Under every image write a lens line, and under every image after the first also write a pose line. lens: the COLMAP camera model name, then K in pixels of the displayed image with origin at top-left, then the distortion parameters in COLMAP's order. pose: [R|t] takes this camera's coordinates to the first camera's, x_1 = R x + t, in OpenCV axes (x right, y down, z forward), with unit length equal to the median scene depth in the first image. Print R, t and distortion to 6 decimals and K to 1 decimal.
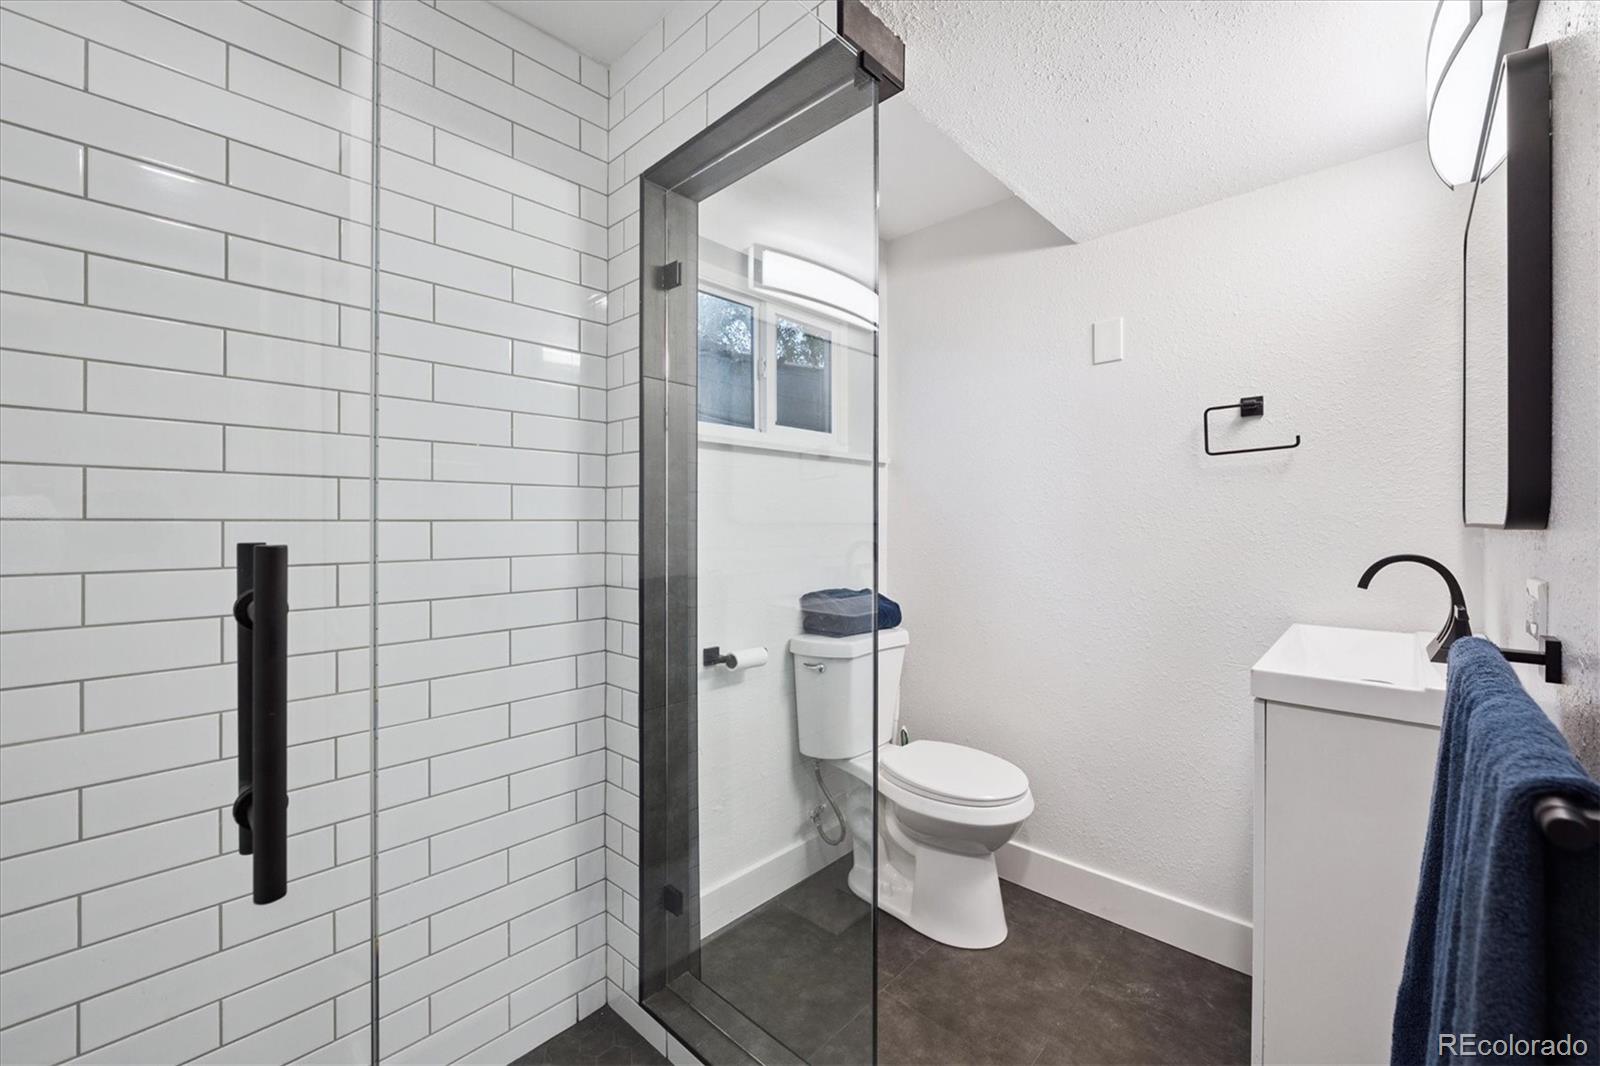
lens RADIAL K [[661.5, 0, 800.0], [0, 661.5, 533.0], [0, 0, 1]] dist [-0.001413, -0.000171]
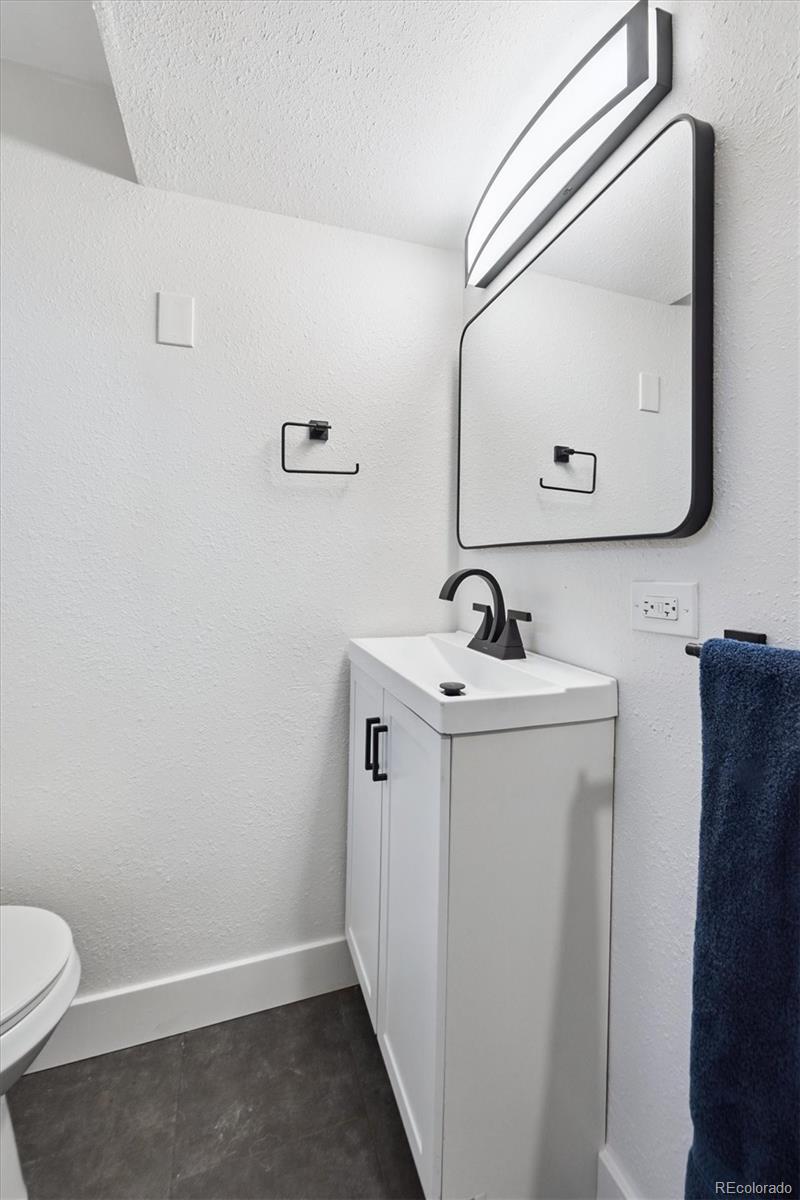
lens RADIAL K [[509.7, 0, 399.5], [0, 509.7, 553.0], [0, 0, 1]] dist [-0.001998, -0.000293]
pose [[0.470820, 0.025642, 0.881857, 0.049861], [0.003688, 0.999512, -0.031032, 0.023435], [-0.882222, 0.017863, 0.470495, 0.514659]]
